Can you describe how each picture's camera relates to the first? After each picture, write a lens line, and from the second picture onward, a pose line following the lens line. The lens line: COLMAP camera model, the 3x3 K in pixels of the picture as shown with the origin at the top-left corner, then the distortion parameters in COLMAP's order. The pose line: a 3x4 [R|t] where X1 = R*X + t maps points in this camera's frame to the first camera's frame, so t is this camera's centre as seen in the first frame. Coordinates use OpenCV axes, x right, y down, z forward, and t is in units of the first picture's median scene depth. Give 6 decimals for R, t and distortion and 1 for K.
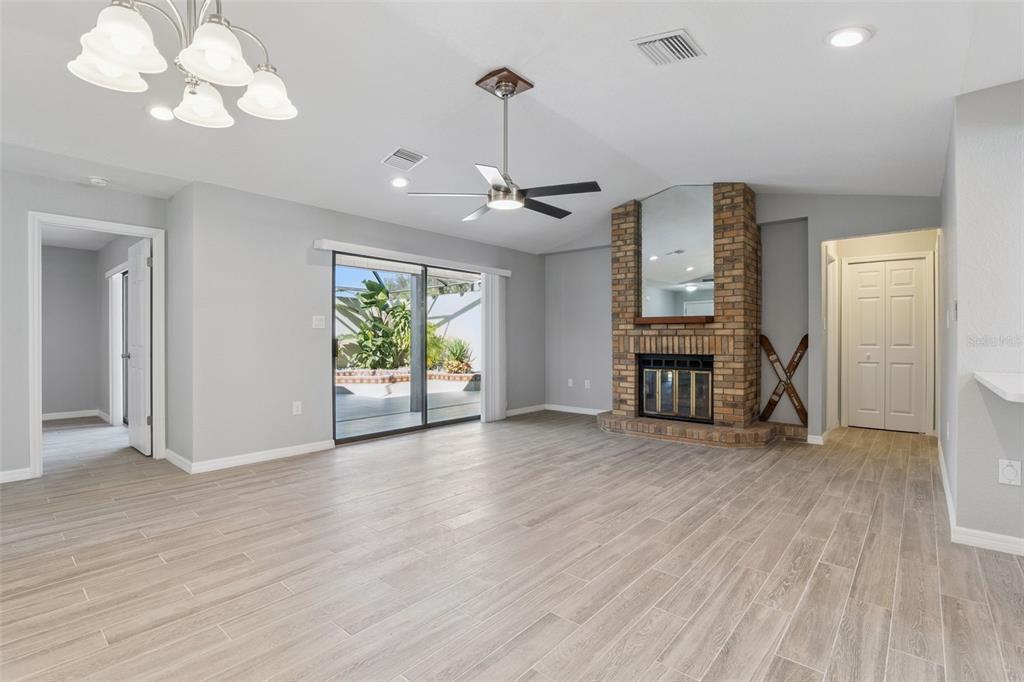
lens RADIAL K [[473.6, 0, 514.4], [0, 473.6, 340.1], [0, 0, 1]] dist [-0.014341, 0.001269]
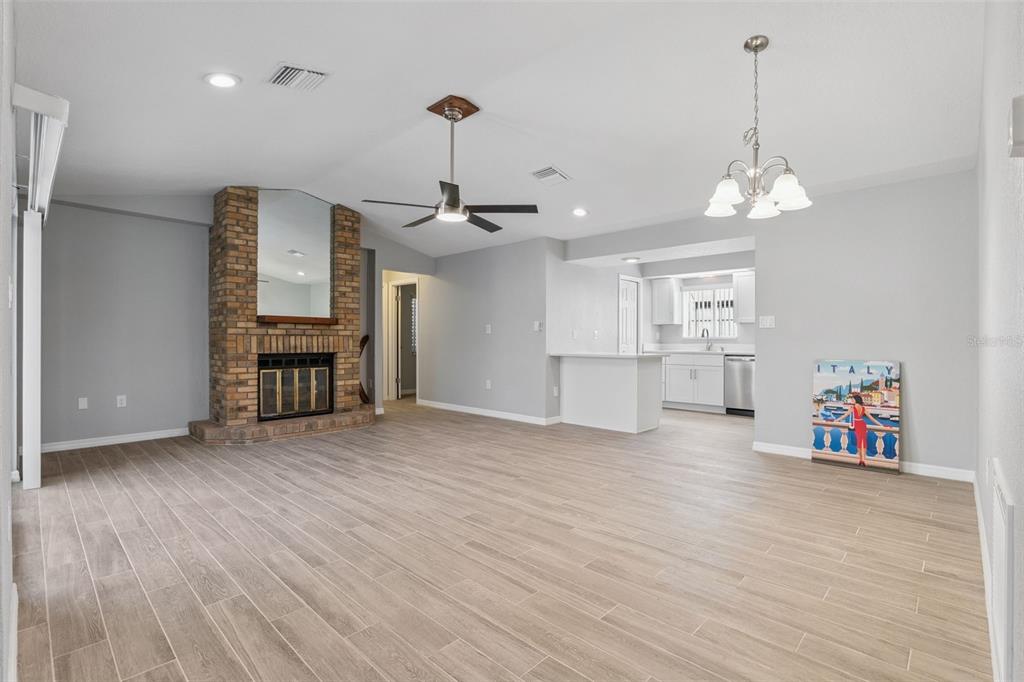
lens RADIAL K [[473.6, 0, 514.4], [0, 473.6, 340.1], [0, 0, 1]] dist [-0.014341, 0.001269]
pose [[0.046528, -0.001434, 0.998916, -0.727504], [-0.000749, 0.999999, 0.001470, -0.000712], [-0.998917, -0.000817, 0.046527, 0.521283]]
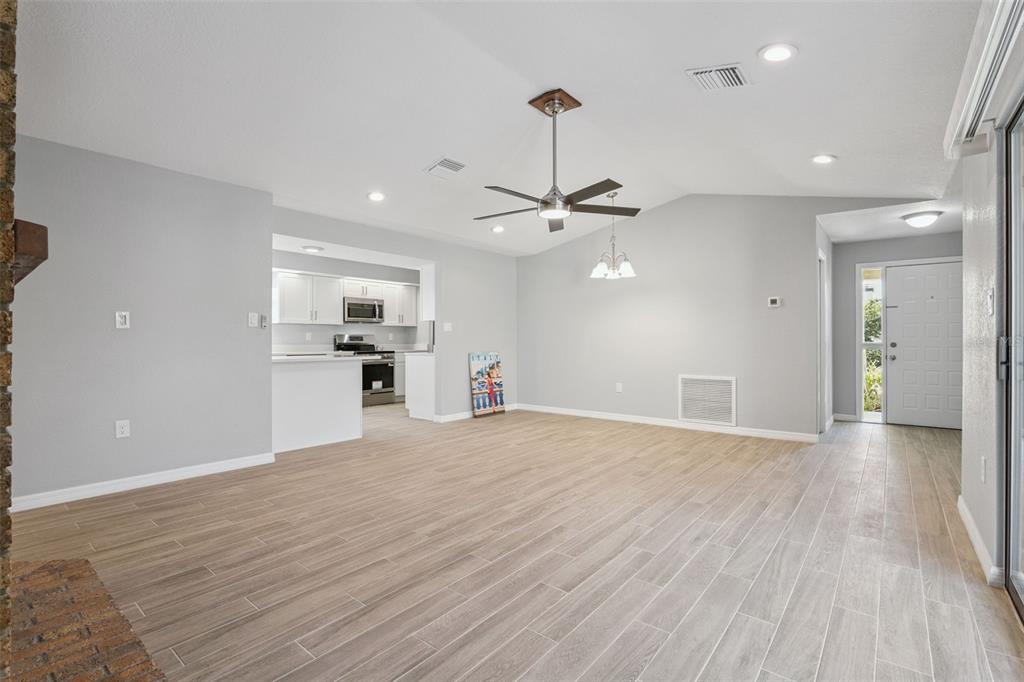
lens RADIAL K [[473.6, 0, 514.4], [0, 473.6, 340.1], [0, 0, 1]] dist [-0.014341, 0.001269]
pose [[-0.999365, 0.000267, -0.035638, 0.072522], [0.000289, 1.000000, -0.000602, 0.000307], [0.035638, -0.000612, -0.999365, 1.346093]]
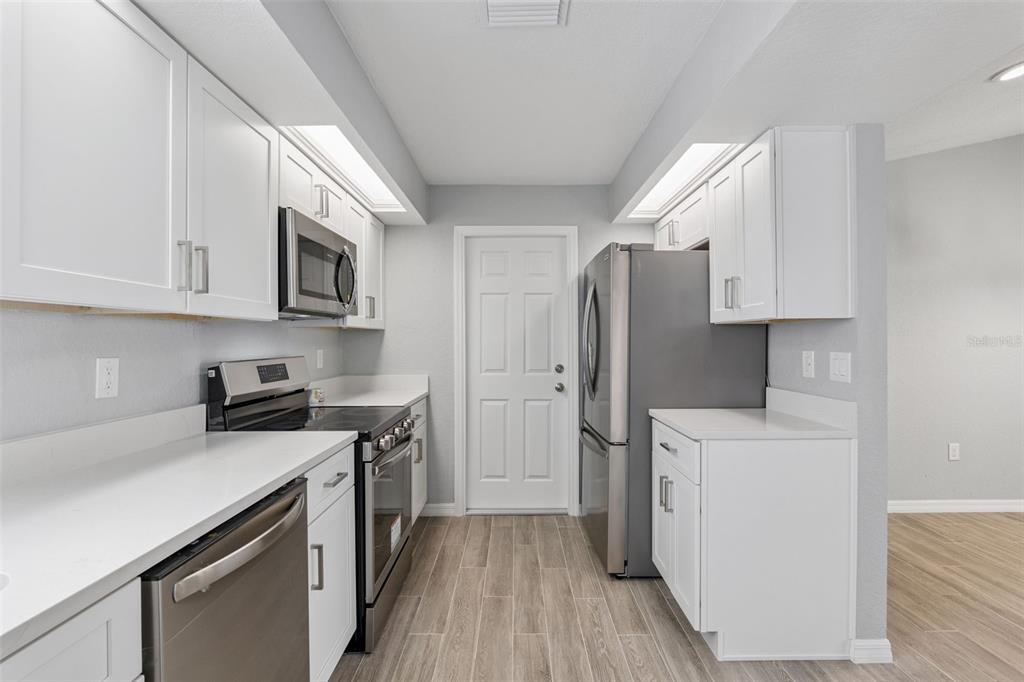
lens RADIAL K [[473.6, 0, 514.4], [0, 473.6, 340.1], [0, 0, 1]] dist [-0.014341, 0.001269]
pose [[-0.752299, 0.001313, -0.658821, 0.688822], [0.003506, 0.999992, -0.002010, -0.036029], [0.658813, -0.003822, -0.752297, 0.173539]]
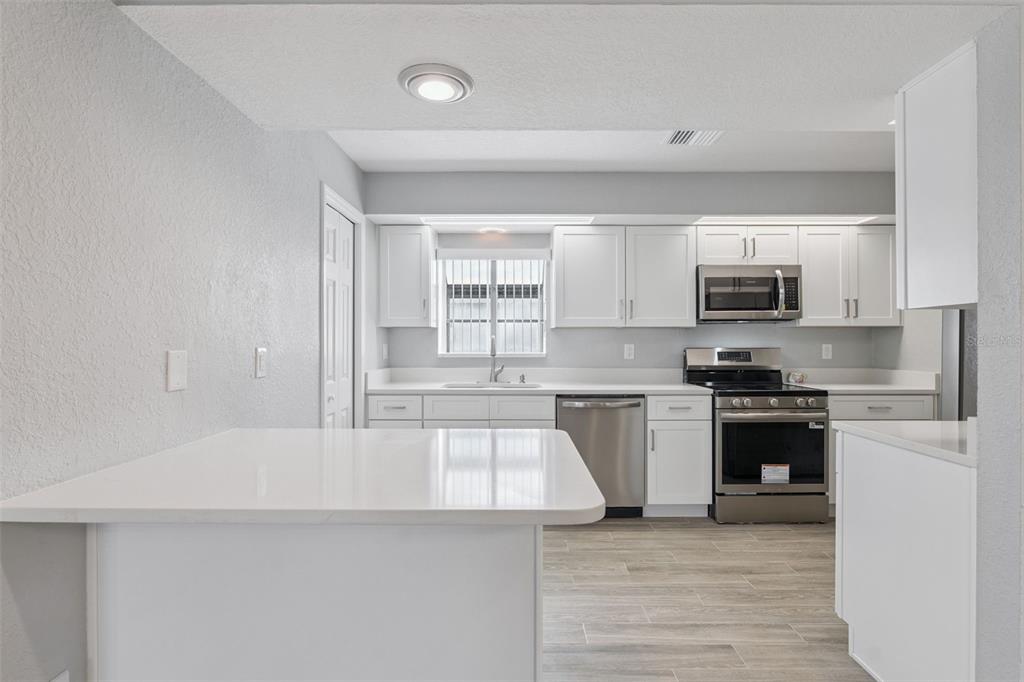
lens RADIAL K [[489.9, 0, 512.0], [0, 489.9, 341.0], [0, 0, 1]] dist [-0.002376, -0.000016]
pose [[-0.648270, 0.000178, 0.761410, 0.199854], [-0.000568, 1.000000, -0.000717, -0.030173], [-0.761410, -0.000898, -0.648270, 0.454616]]
